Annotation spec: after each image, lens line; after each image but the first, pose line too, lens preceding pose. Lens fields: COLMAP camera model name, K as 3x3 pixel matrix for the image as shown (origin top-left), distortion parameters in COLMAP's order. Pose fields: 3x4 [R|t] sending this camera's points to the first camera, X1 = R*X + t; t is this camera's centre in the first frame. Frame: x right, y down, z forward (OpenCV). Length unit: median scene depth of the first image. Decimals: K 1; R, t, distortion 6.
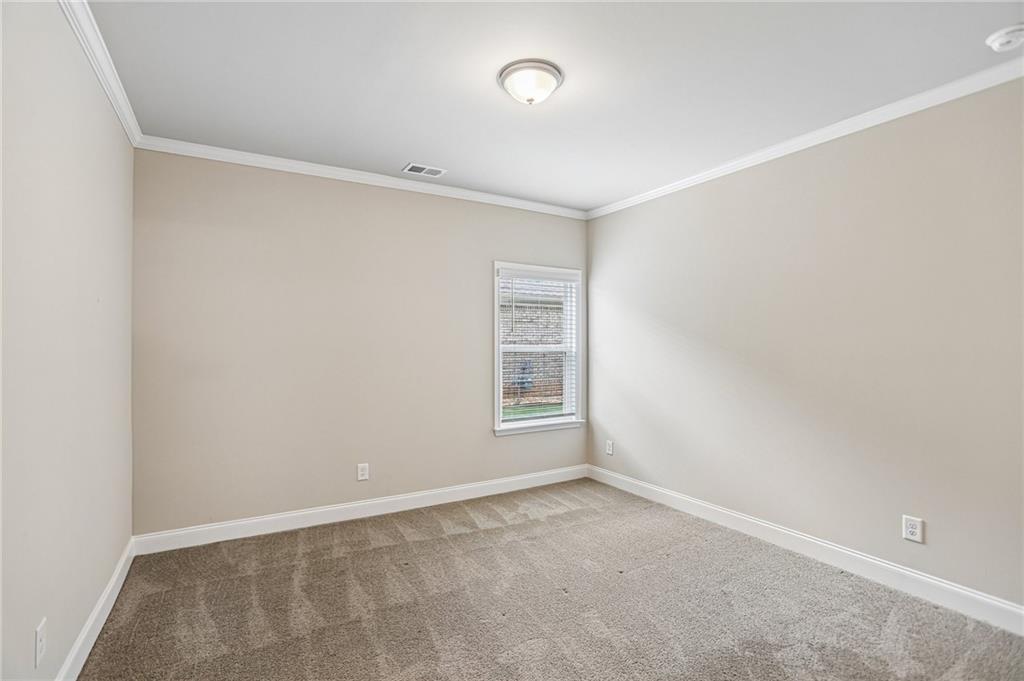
lens RADIAL K [[472.6, 0, 509.0], [0, 472.6, 341.6], [0, 0, 1]] dist [-0.061208, 0.021947]
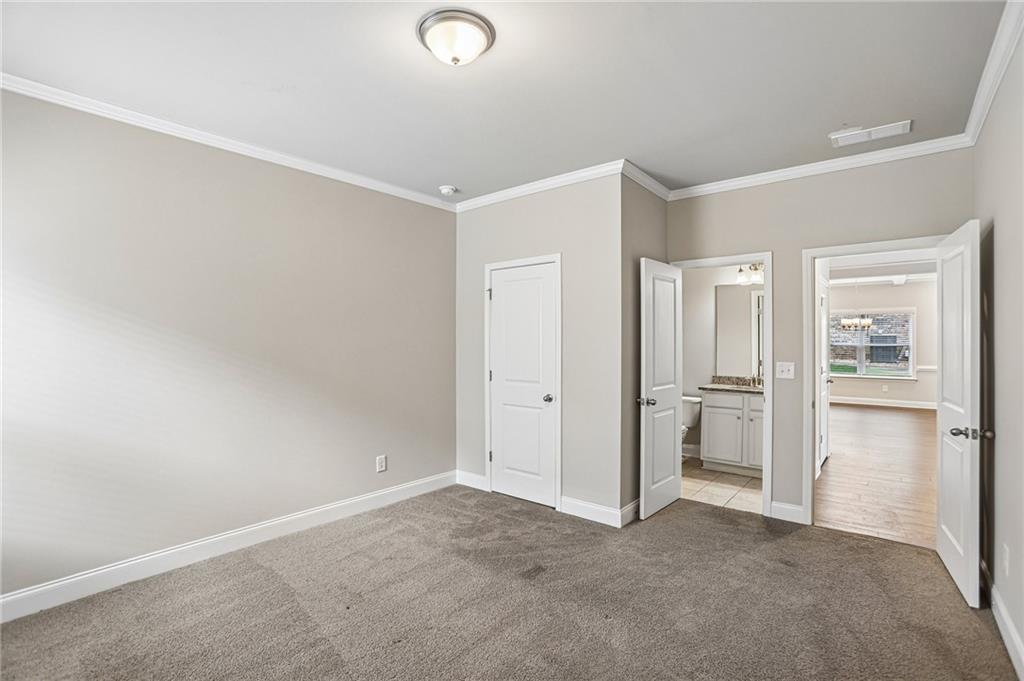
lens RADIAL K [[472.6, 0, 507.2], [0, 472.6, 337.0], [0, 0, 1]] dist [-0.061208, 0.021947]
pose [[-0.353674, 0.001323, 0.935368, -0.724354], [-0.023101, 0.999682, -0.010149, -0.008292], [-0.935083, -0.025197, -0.353531, 1.152046]]
